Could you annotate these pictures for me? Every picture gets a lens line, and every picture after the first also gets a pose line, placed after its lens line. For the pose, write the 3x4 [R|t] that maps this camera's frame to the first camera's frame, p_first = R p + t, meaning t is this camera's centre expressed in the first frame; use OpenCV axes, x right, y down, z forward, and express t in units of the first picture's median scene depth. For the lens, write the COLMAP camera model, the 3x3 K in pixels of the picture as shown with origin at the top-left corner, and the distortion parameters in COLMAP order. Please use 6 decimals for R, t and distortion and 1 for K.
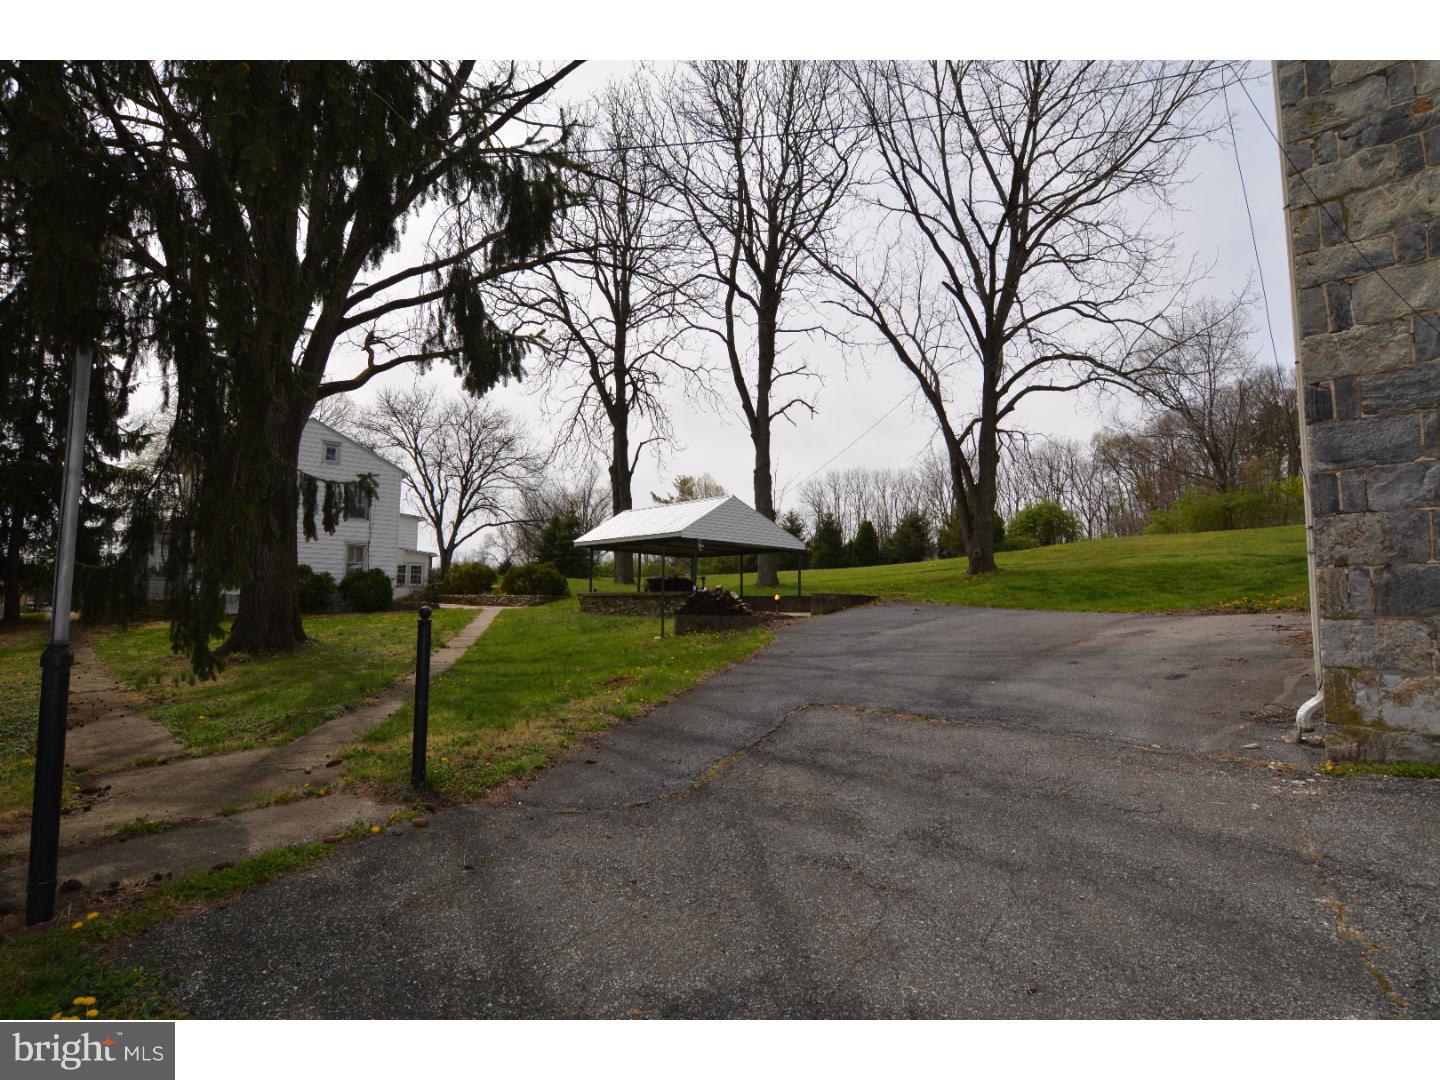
lens RADIAL K [[733.9, 0, 714.0], [0, 733.9, 544.5], [0, 0, 1]] dist [-0.020056, 0.000218]
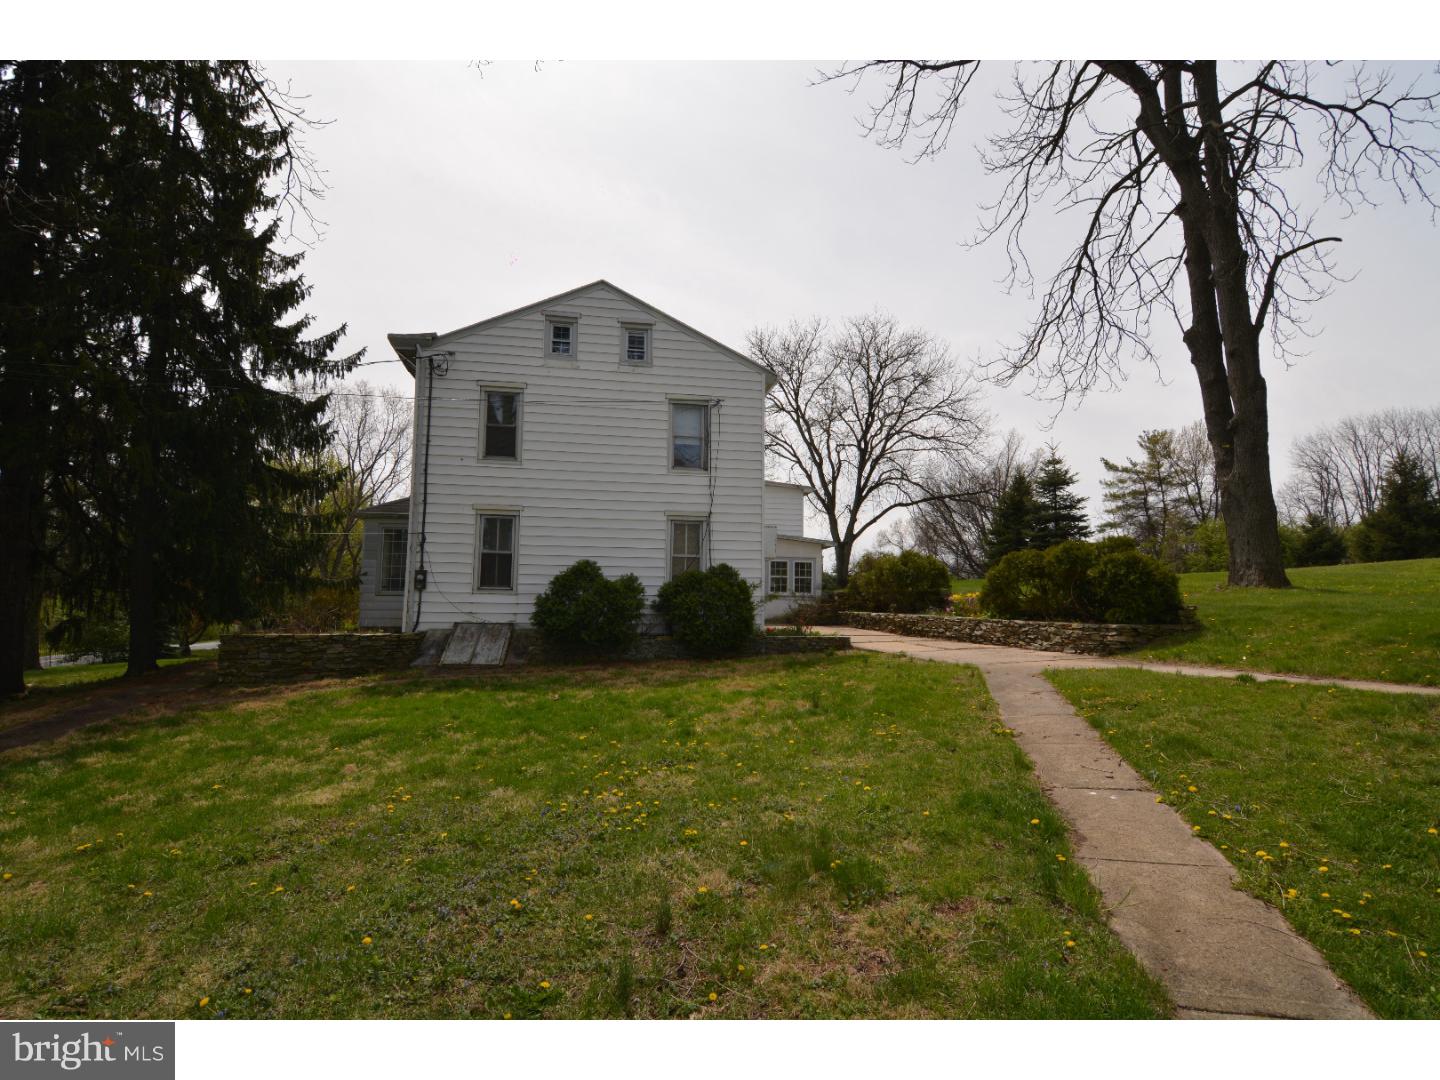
lens RADIAL K [[669.8, 0, 722.3], [0, 669.8, 547.1], [0, 0, 1]] dist [-0.034318, -0.001269]
pose [[0.870349, -0.044023, -0.490465, -0.145595], [0.041912, 0.999004, -0.015293, 0.016632], [0.490649, -0.007246, 0.871327, 0.366026]]
